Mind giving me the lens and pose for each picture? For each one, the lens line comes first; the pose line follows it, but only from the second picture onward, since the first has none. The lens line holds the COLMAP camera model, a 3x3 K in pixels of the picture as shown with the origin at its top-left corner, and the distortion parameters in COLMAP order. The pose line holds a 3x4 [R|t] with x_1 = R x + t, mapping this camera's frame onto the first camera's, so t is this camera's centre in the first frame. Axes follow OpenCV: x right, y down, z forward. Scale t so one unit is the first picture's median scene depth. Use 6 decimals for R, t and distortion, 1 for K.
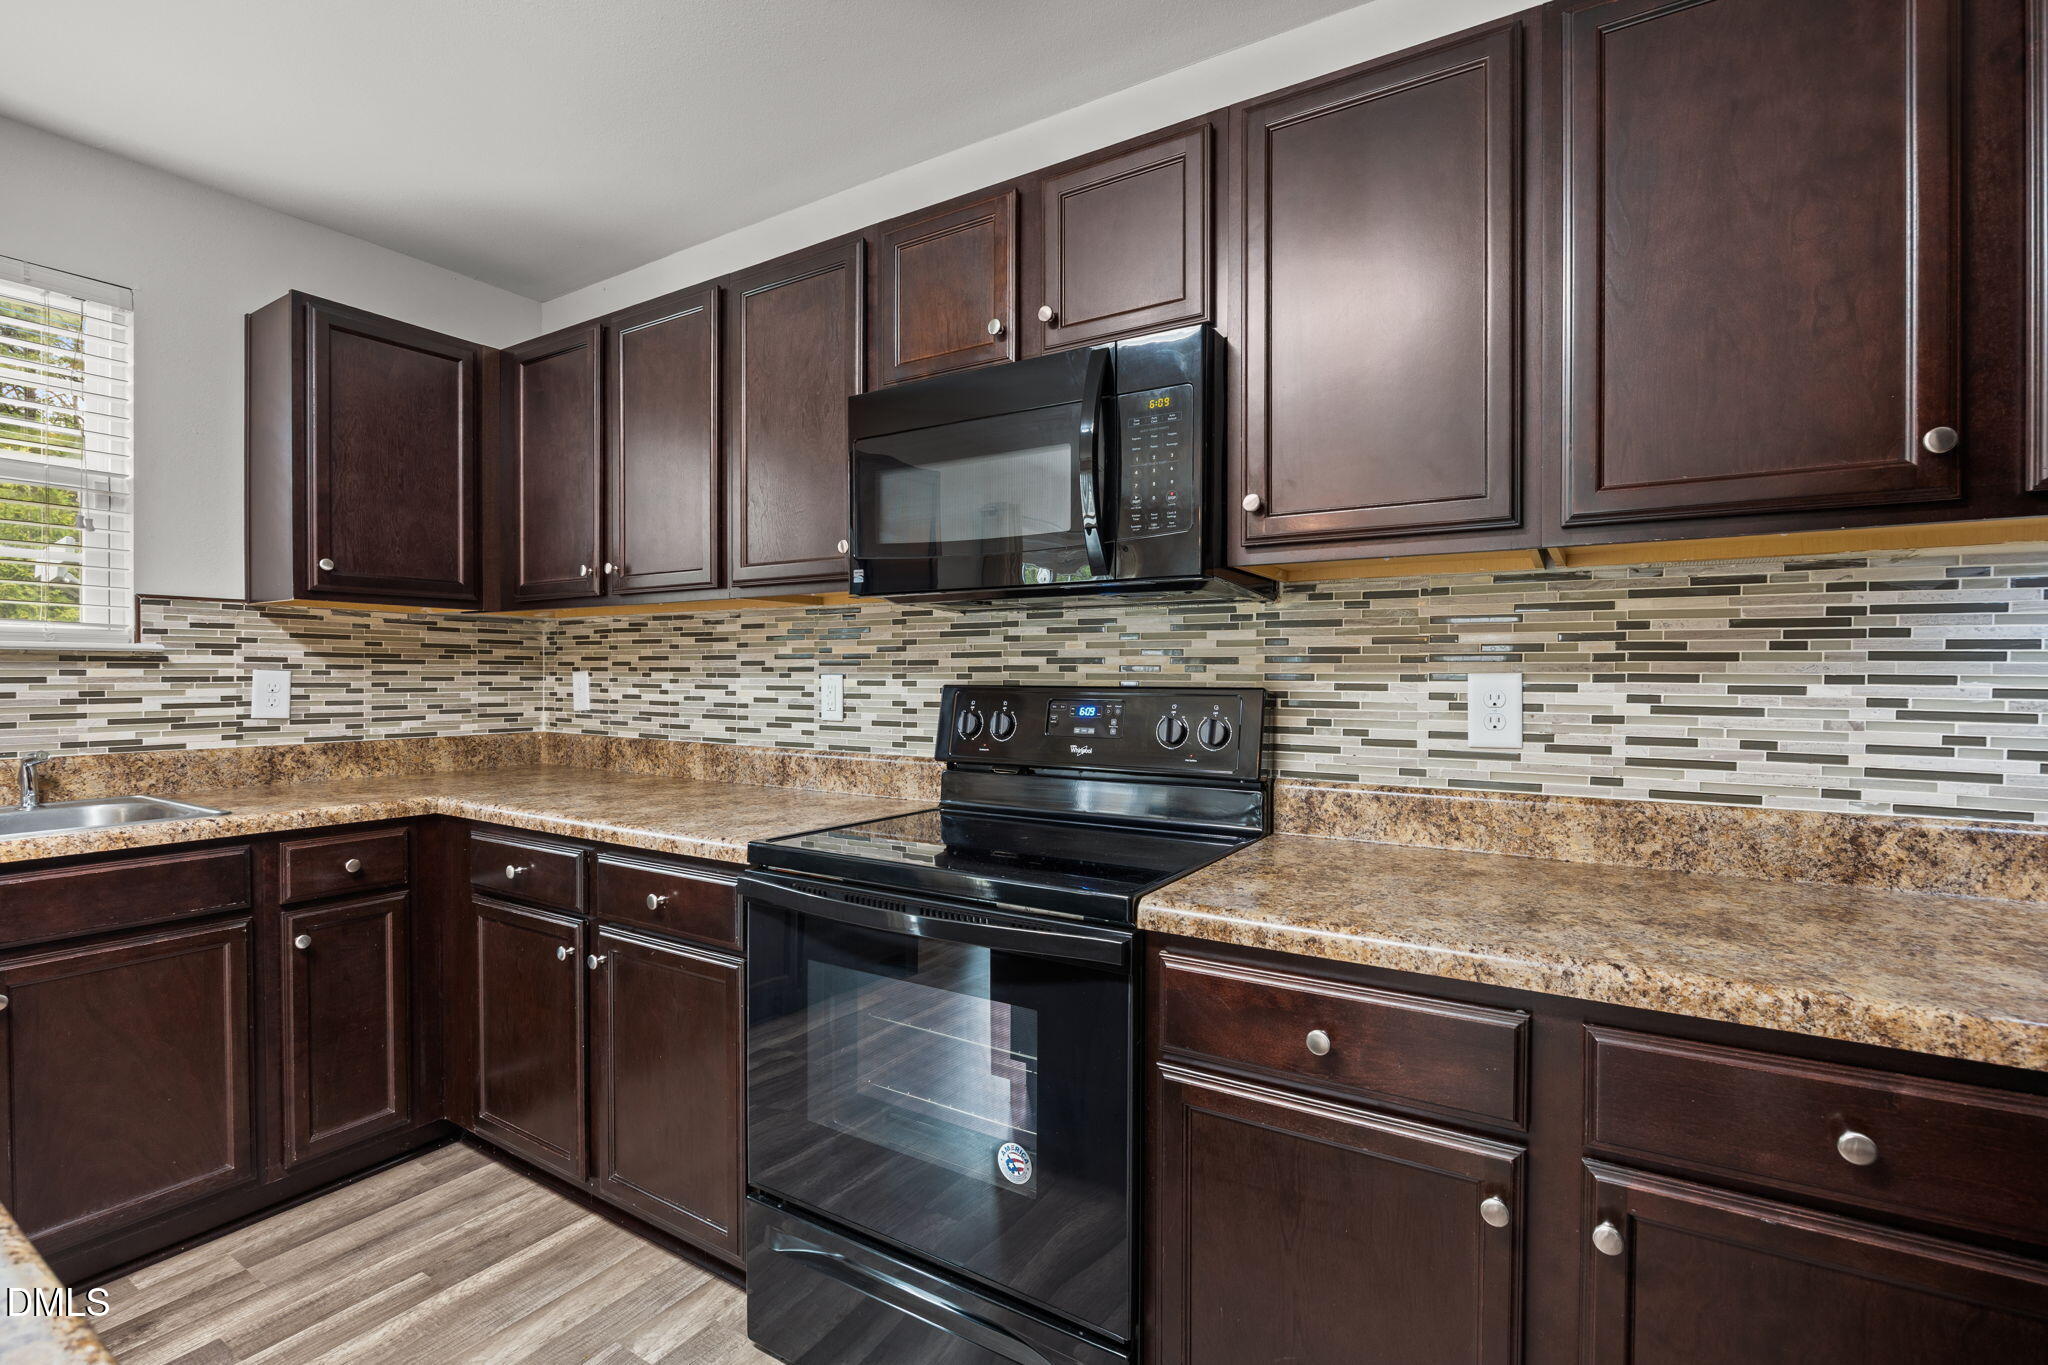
lens RADIAL K [[917.6, 0, 1035.6], [0, 917.6, 687.8], [0, 0, 1]] dist [-0.015189, 0.001125]
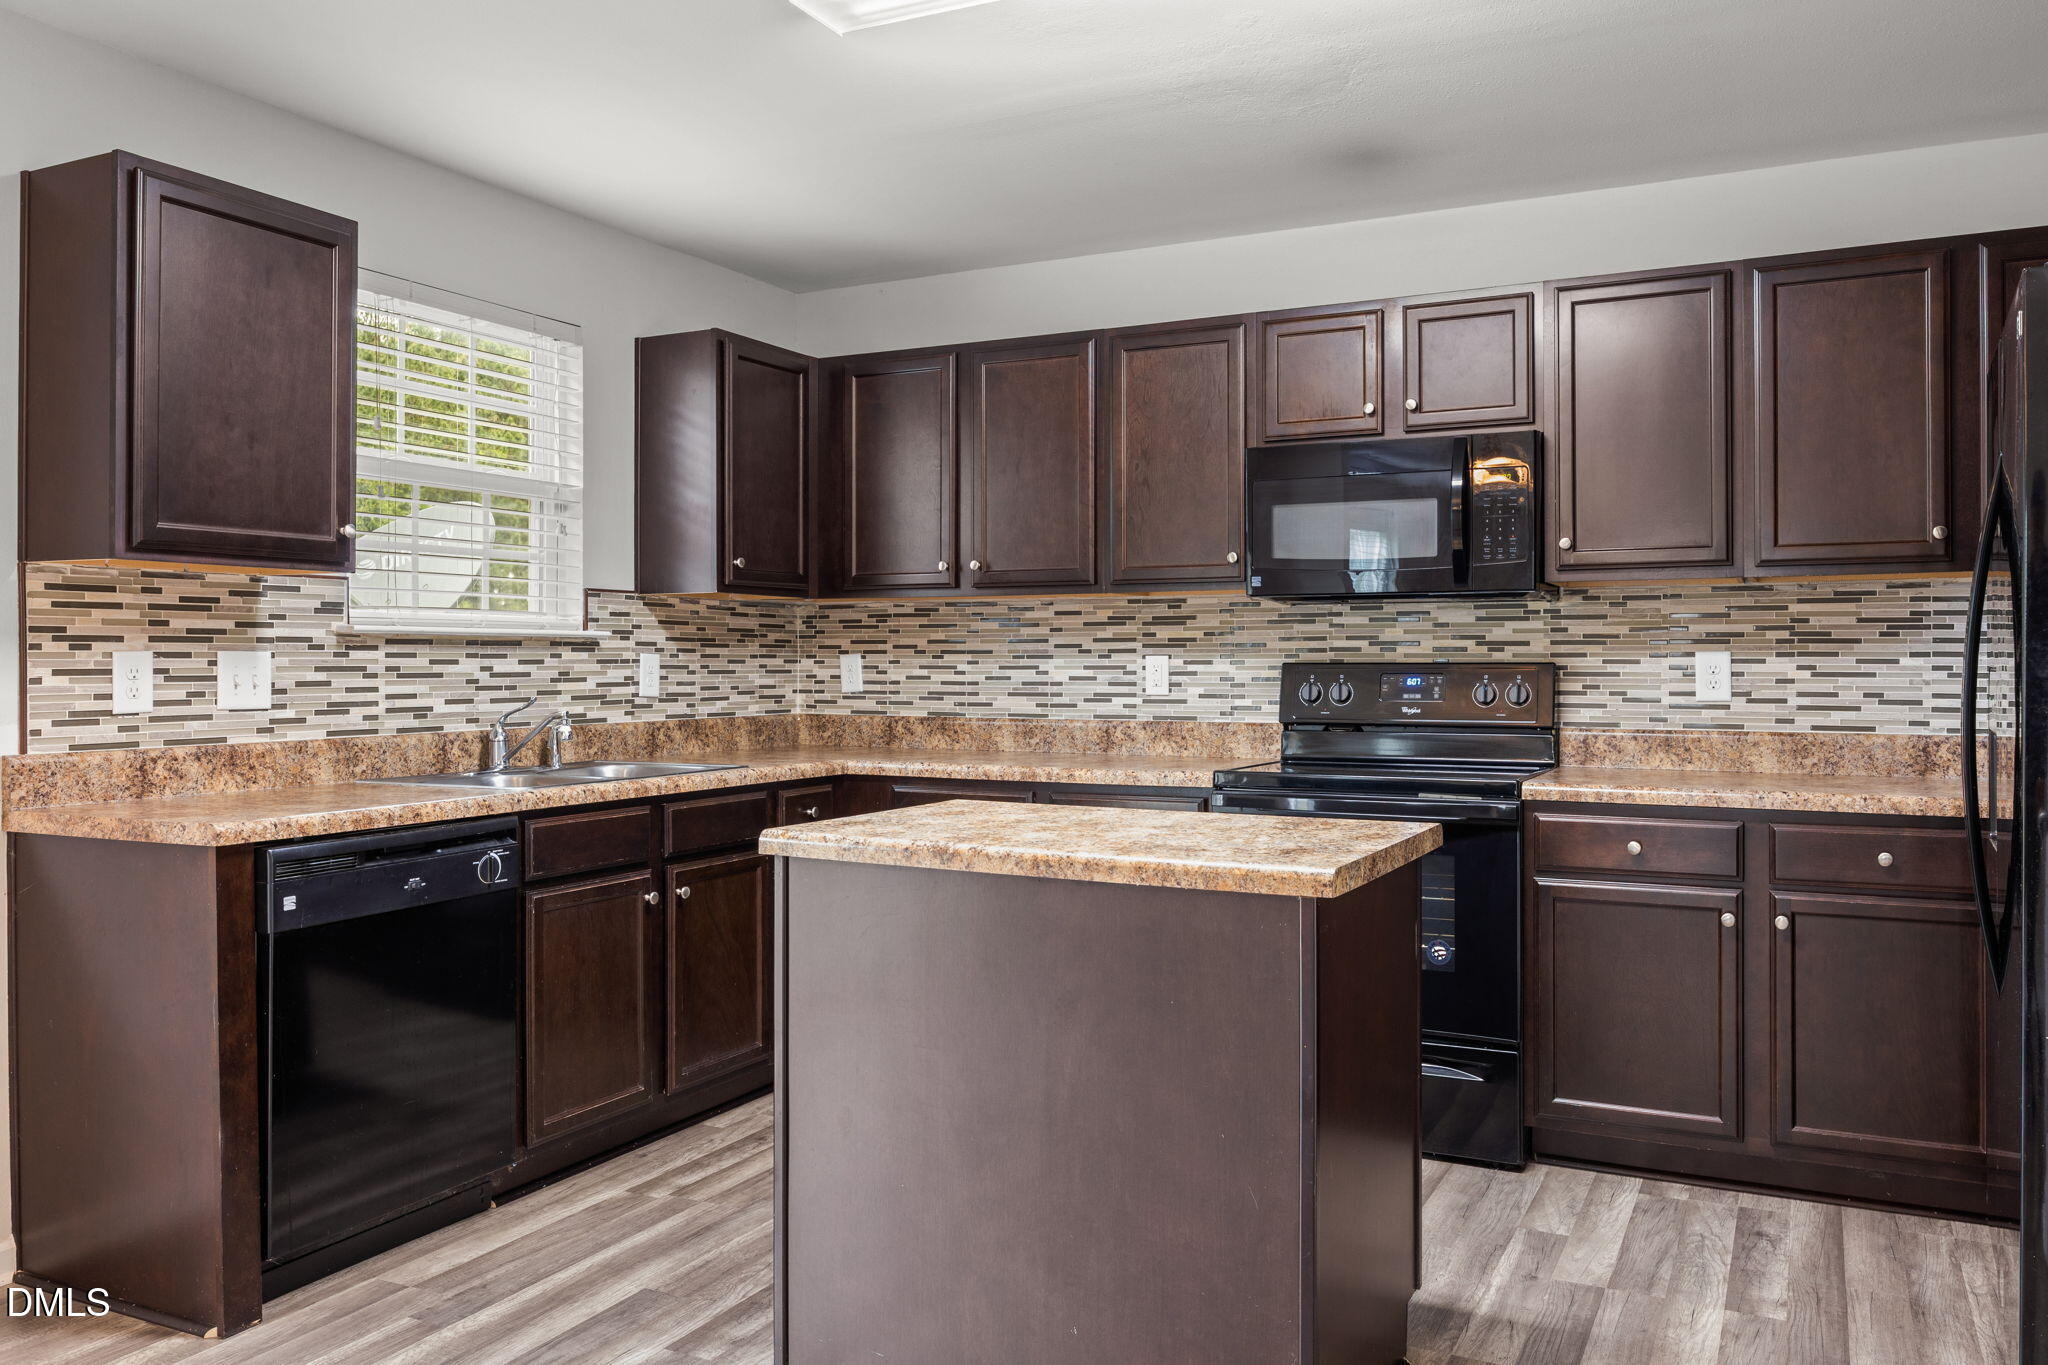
lens RADIAL K [[1518.0, 0, 1034.0], [0, 1518.0, 663.1], [0, 0, 1]] dist [-0.010430, 0.001676]
pose [[0.996790, -0.003974, 0.079958, -0.669399], [0.005007, 0.999906, -0.012728, 0.023865], [-0.079900, 0.013087, 0.996717, -1.152005]]
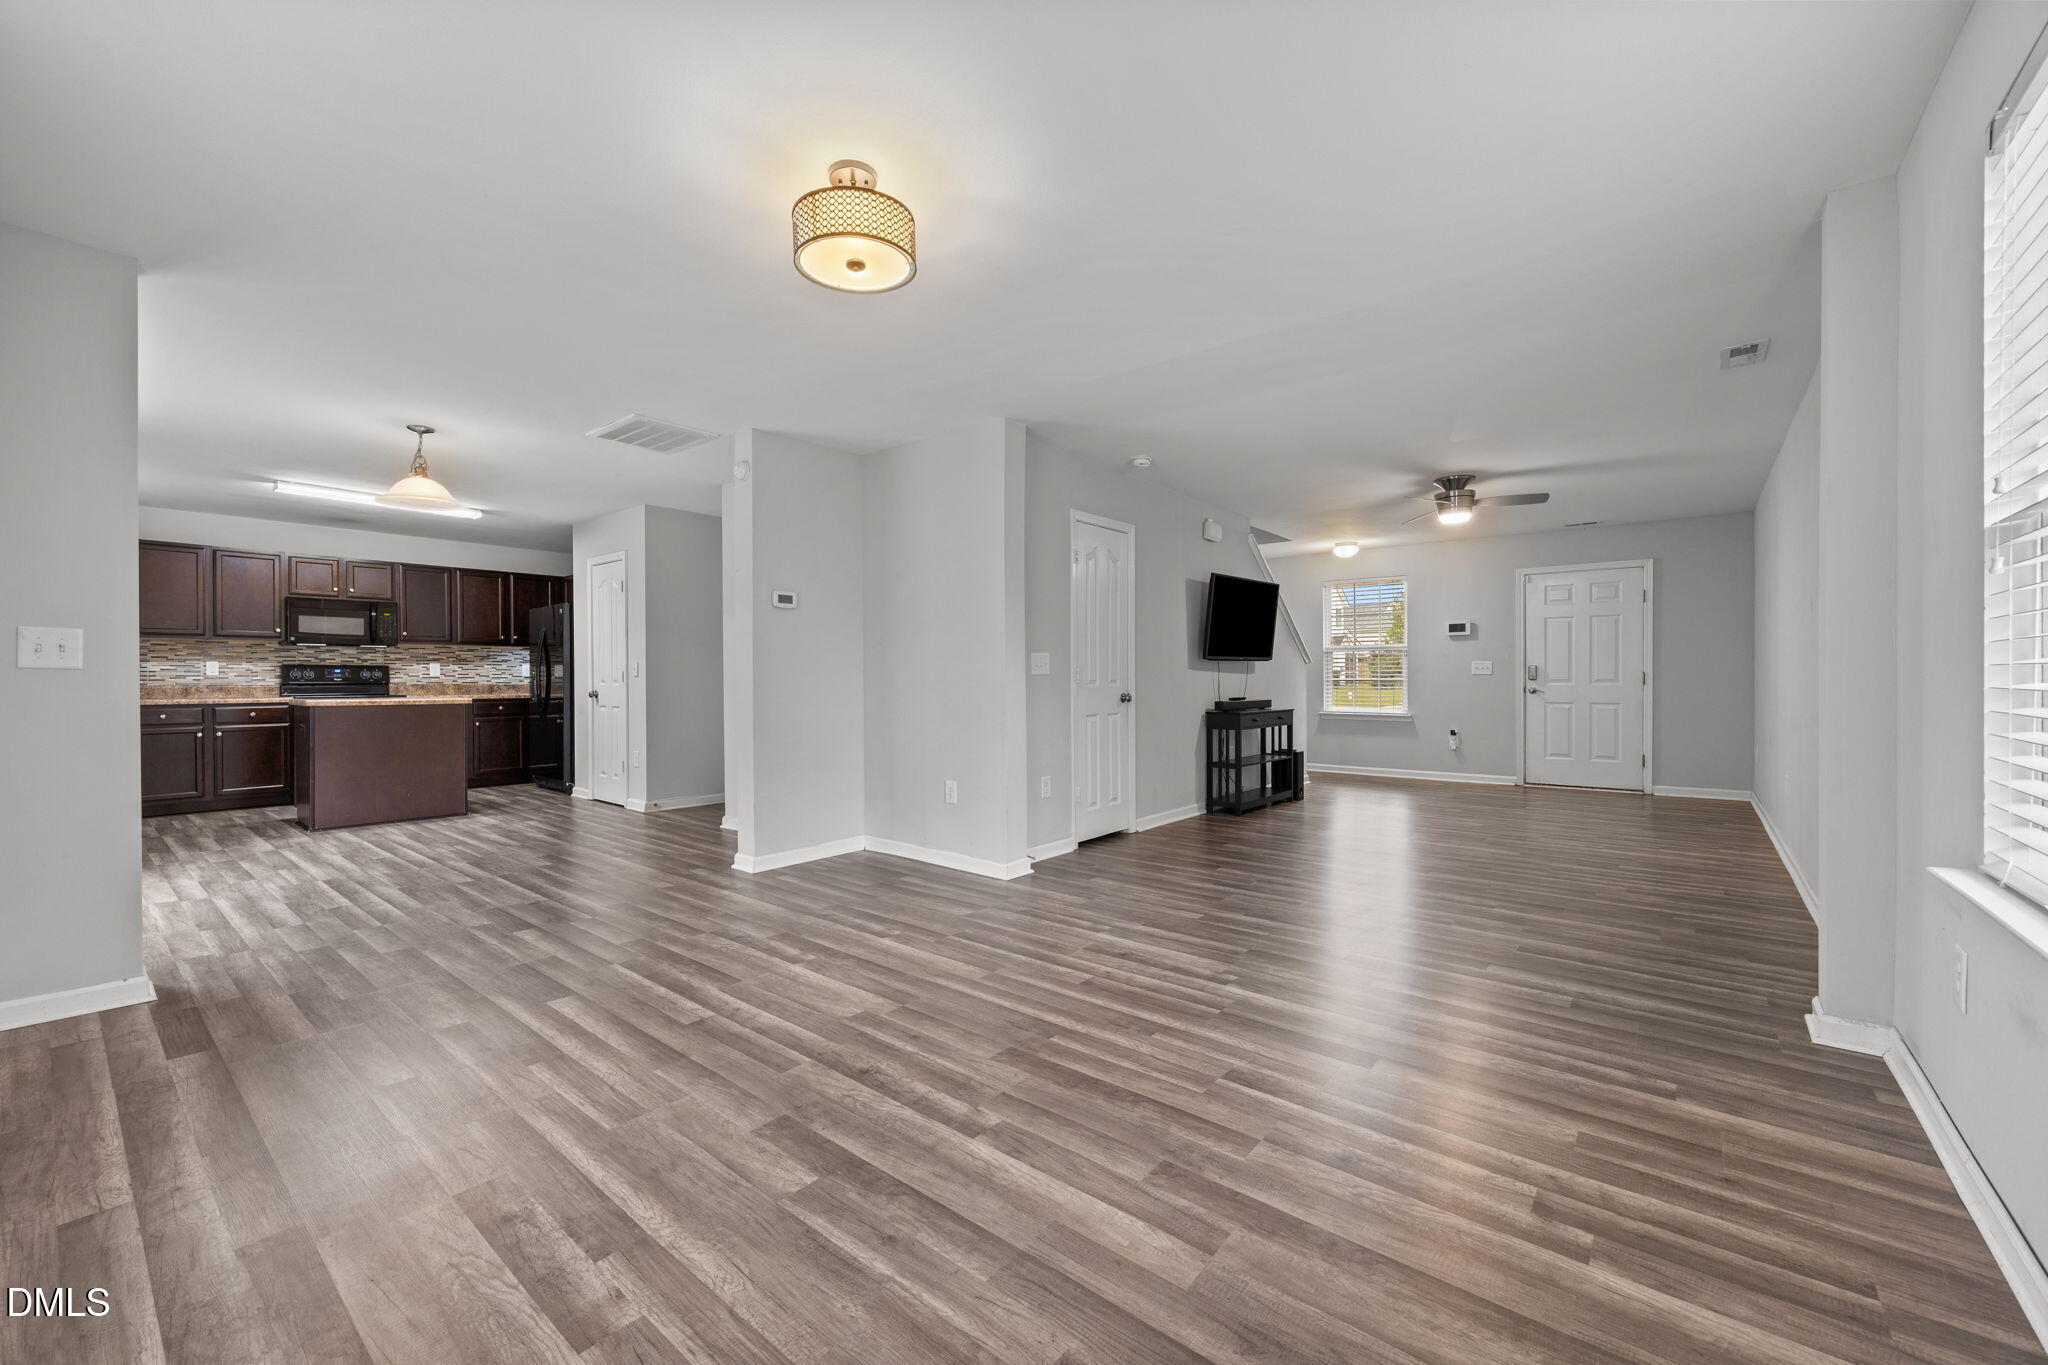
lens RADIAL K [[779.2, 0, 1027.3], [0, 779.2, 680.0], [0, 0, 1]] dist [-0.003066, -0.000232]
pose [[0.129311, -0.000241, 0.991604, -3.236794], [0.022282, 0.999748, -0.002662, 0.154424], [-0.991354, 0.022440, 0.129283, -2.786430]]
